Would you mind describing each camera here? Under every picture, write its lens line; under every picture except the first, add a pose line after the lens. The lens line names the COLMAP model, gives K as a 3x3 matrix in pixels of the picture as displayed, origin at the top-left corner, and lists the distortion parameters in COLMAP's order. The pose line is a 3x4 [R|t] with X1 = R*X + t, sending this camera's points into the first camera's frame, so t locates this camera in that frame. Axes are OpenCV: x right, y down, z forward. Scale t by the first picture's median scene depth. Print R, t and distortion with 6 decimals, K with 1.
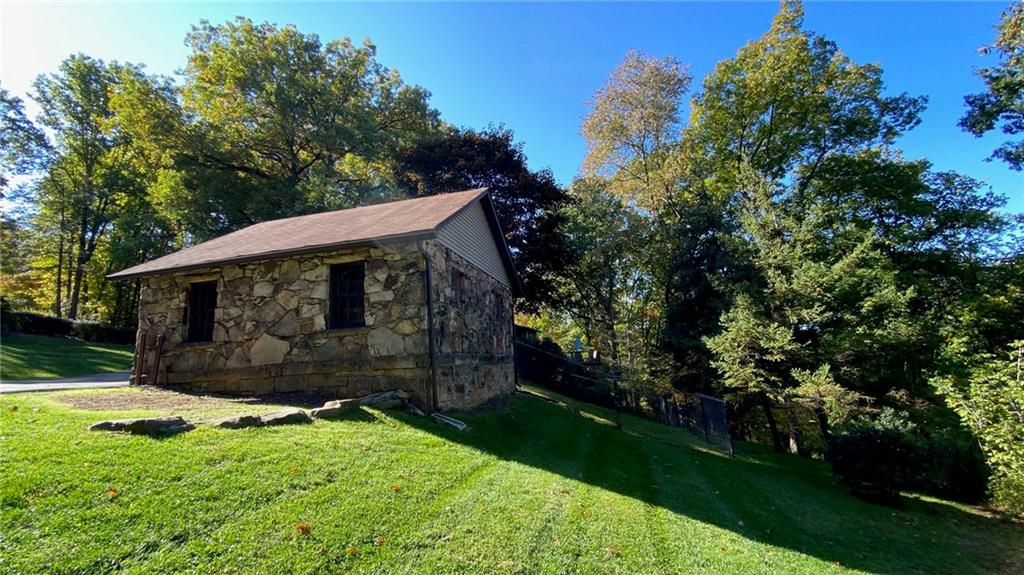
lens RADIAL K [[416.0, 0, 512.0], [0, 416.0, 287.5], [0, 0, 1]] dist [-0.000366, -0.000134]
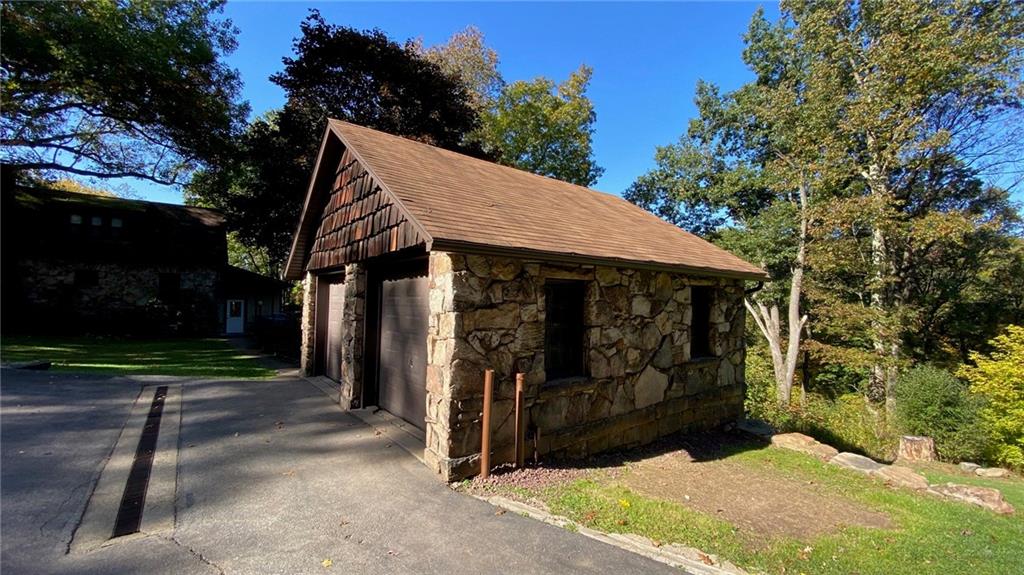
lens RADIAL K [[416.0, 0, 512.0], [0, 416.0, 287.5], [0, 0, 1]] dist [-0.000366, -0.000134]
pose [[0.617404, 0.093730, 0.781042, -1.346505], [-0.184813, 0.982369, 0.028203, -0.006698], [-0.764628, -0.161760, 0.623841, 0.722201]]
